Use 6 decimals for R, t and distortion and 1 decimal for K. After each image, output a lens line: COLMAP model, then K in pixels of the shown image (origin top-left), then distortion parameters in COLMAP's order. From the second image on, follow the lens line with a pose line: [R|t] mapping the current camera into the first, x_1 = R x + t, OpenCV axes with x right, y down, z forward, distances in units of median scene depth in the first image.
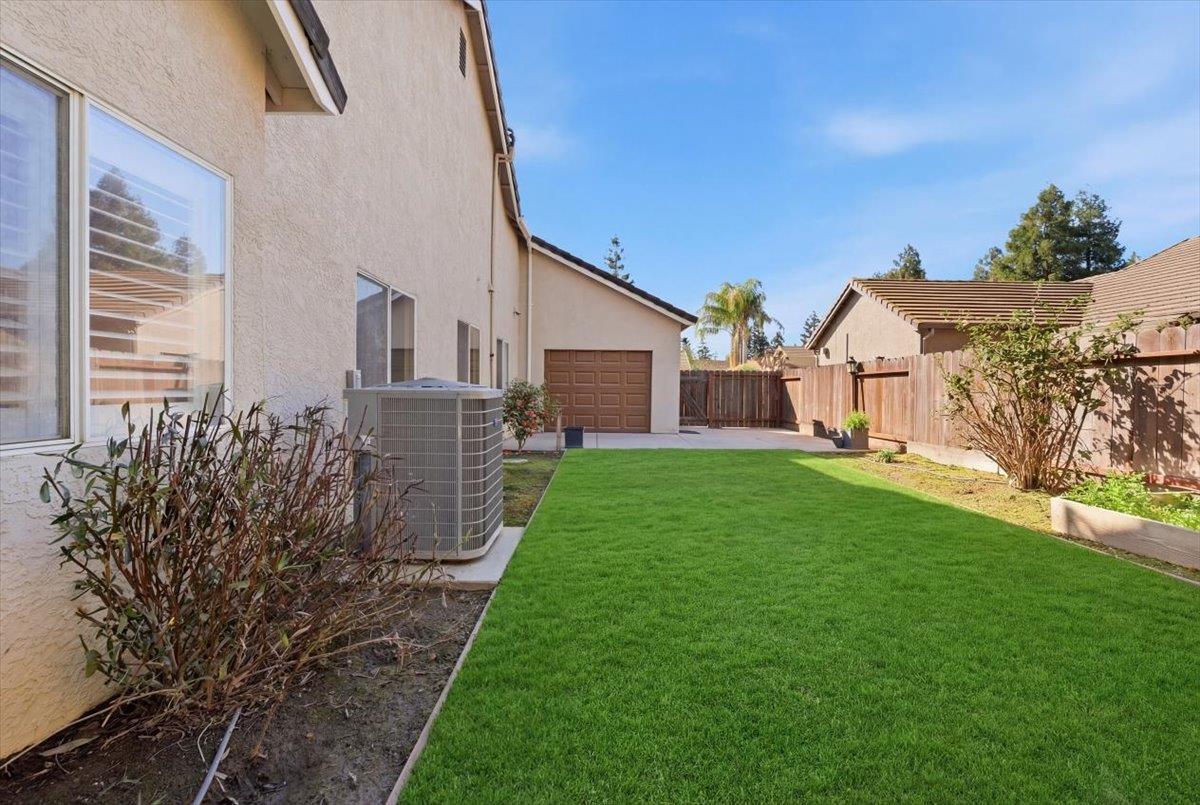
lens RADIAL K [[541.8, 0, 600.0], [0, 541.8, 402.5], [0, 0, 1]] dist [-0.002469, -0.000151]
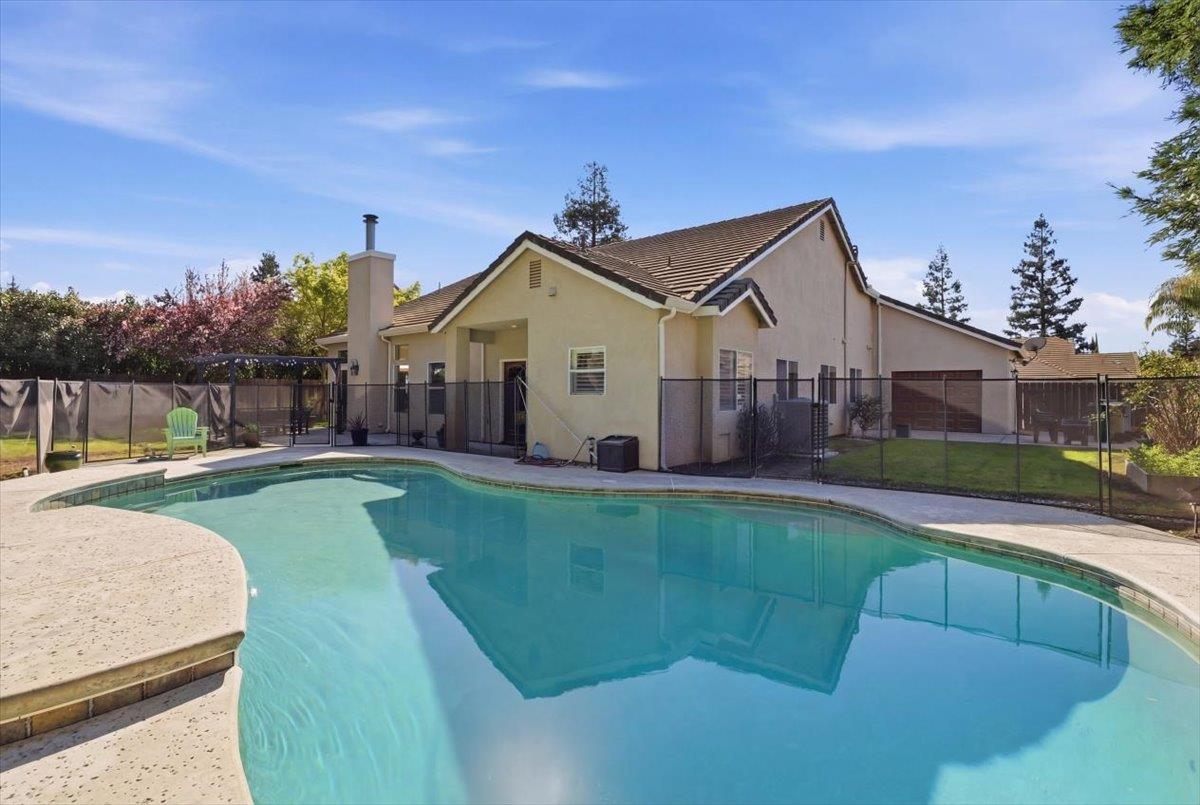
lens RADIAL K [[541.8, 0, 600.0], [0, 541.8, 402.5], [0, 0, 1]] dist [-0.002469, -0.000151]
pose [[0.772199, -0.005879, -0.635354, 0.254584], [-0.006169, 0.999841, -0.016749, 0.012704], [0.635351, 0.016853, 0.772039, -0.703680]]
